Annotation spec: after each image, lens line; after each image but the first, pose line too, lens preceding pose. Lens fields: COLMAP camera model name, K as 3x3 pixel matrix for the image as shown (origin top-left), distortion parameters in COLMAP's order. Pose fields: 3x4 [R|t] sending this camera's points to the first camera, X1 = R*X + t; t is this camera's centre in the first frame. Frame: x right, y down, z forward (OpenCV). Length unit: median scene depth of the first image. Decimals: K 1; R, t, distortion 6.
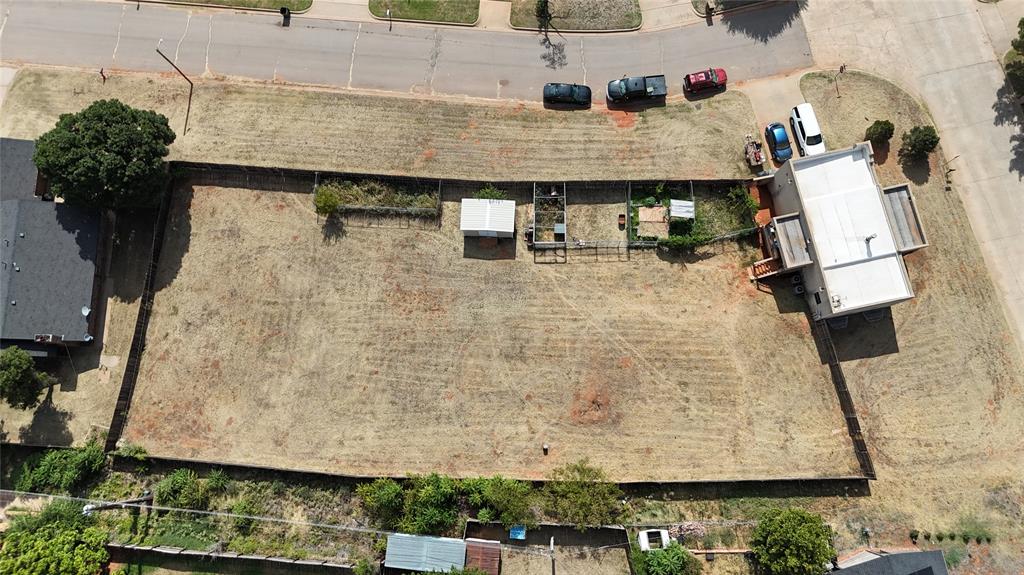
lens RADIAL K [[751.5, 0, 520.2], [0, 751.5, 294.4], [0, 0, 1]] dist [0.070567, -0.079089]
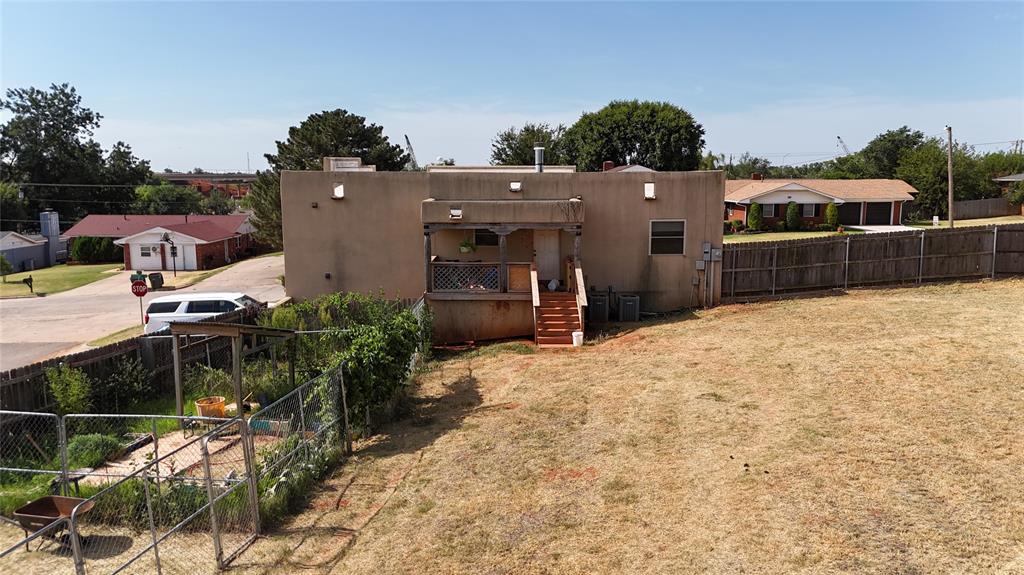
lens RADIAL K [[751.5, 0, 514.0], [0, 751.5, 285.6], [0, 0, 1]] dist [0.070567, -0.079089]
pose [[0.182477, -0.119644, 0.975903, 0.016905], [0.966566, 0.203690, -0.155759, -0.003491], [-0.180147, 0.971697, 0.152813, 0.931120]]
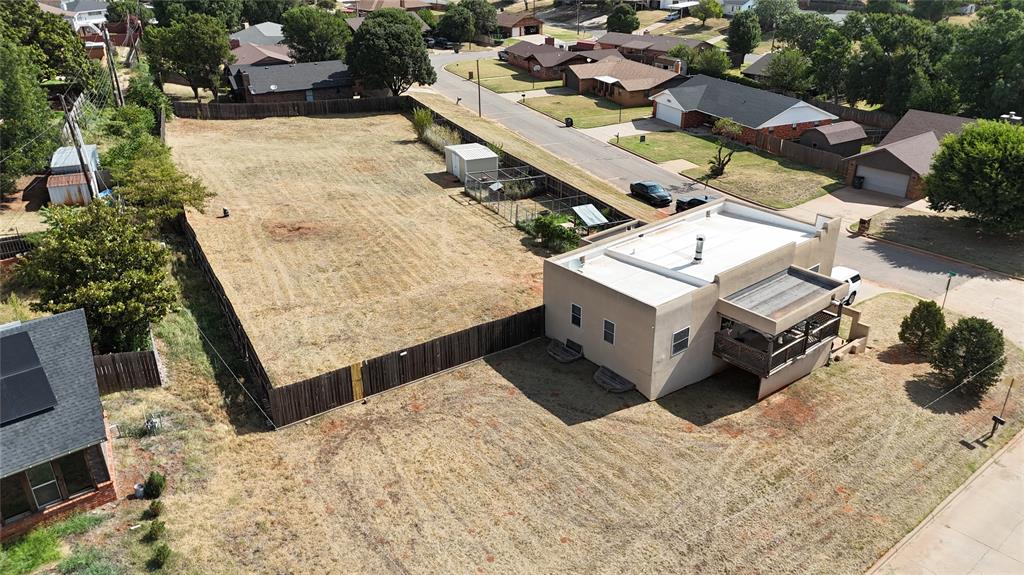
lens RADIAL K [[751.5, 0, 501.5], [0, 751.5, 290.6], [0, 0, 1]] dist [0.070567, -0.079089]
pose [[0.453525, 0.396367, -0.798253, 0.784357], [-0.874842, 0.369025, -0.313802, 0.218621], [0.170194, 0.840663, 0.514120, 0.663657]]
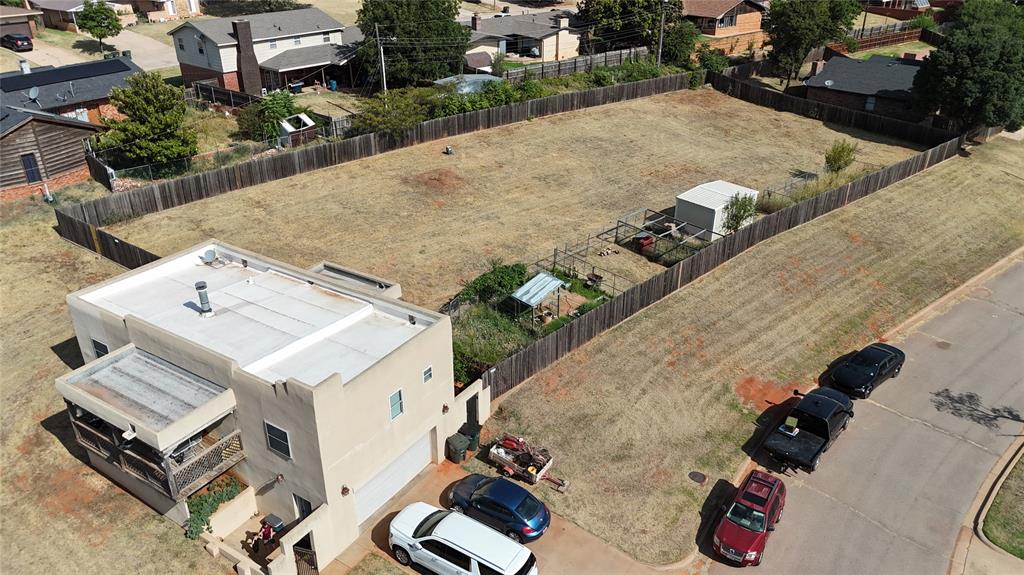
lens RADIAL K [[751.5, 0, 511.6], [0, 751.5, 286.2], [0, 0, 1]] dist [0.070567, -0.079089]
pose [[-0.706153, 0.337812, -0.622279, 0.565075], [-0.693061, -0.149836, 0.705136, -0.484174], [0.144964, 0.929211, 0.339931, 0.800808]]
